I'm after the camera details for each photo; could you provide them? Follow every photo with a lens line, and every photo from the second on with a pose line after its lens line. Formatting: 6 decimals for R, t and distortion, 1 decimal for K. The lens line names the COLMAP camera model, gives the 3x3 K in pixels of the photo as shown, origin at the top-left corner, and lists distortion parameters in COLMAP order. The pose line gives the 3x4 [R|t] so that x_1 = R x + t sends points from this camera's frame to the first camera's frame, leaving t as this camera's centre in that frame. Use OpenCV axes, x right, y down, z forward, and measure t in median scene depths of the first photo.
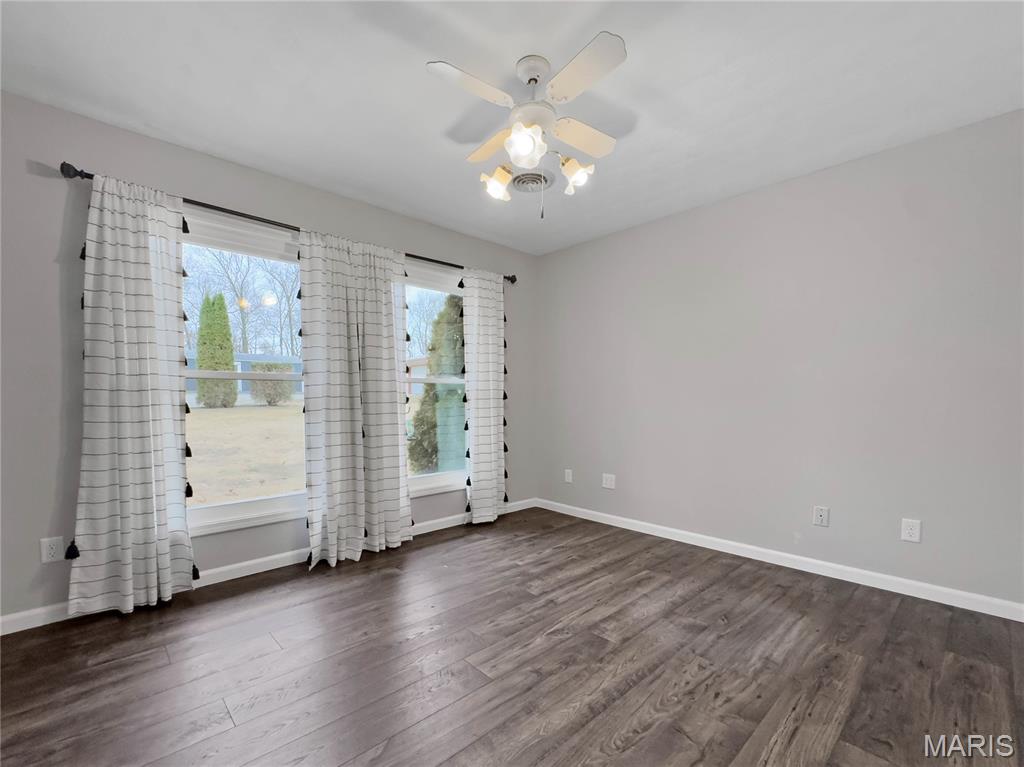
lens RADIAL K [[418.4, 0, 519.4], [0, 418.4, 437.8], [0, 0, 1]] dist [0.001427, 0.000138]
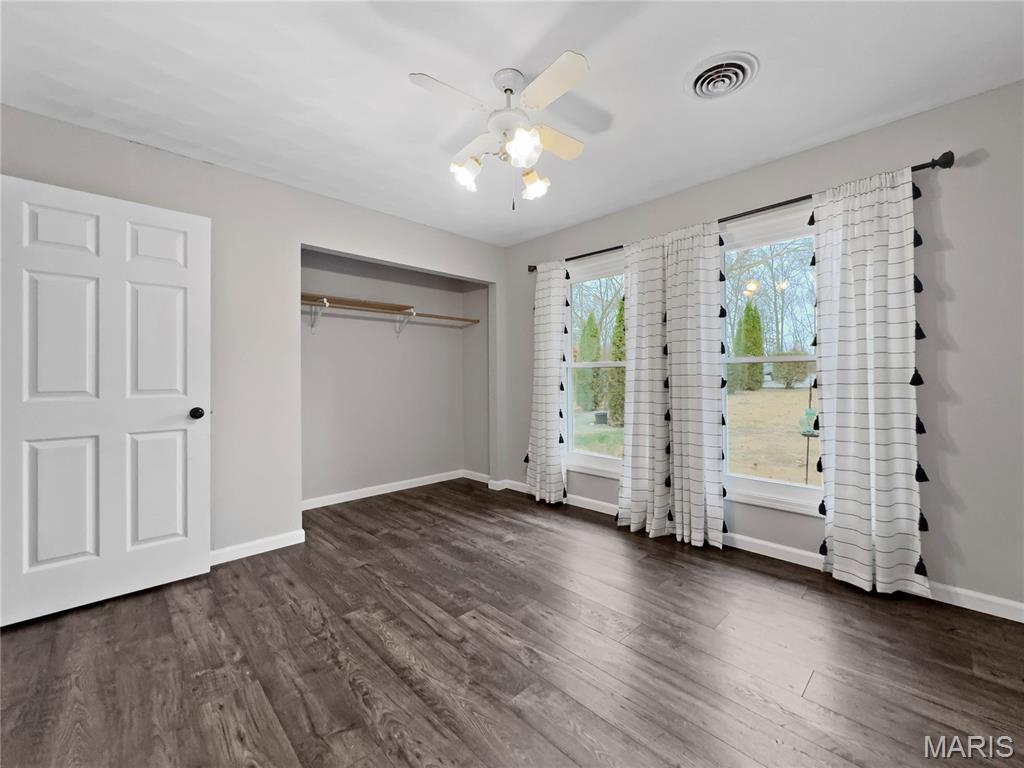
lens RADIAL K [[424.3, 0, 519.7], [0, 424.3, 383.7], [0, 0, 1]] dist [-0.018314, 0.006326]
pose [[0.050109, 0.013502, -0.998652, 0.930545], [-0.090499, 0.995857, 0.008923, -0.095496], [0.994635, 0.089930, 0.051123, 0.860974]]
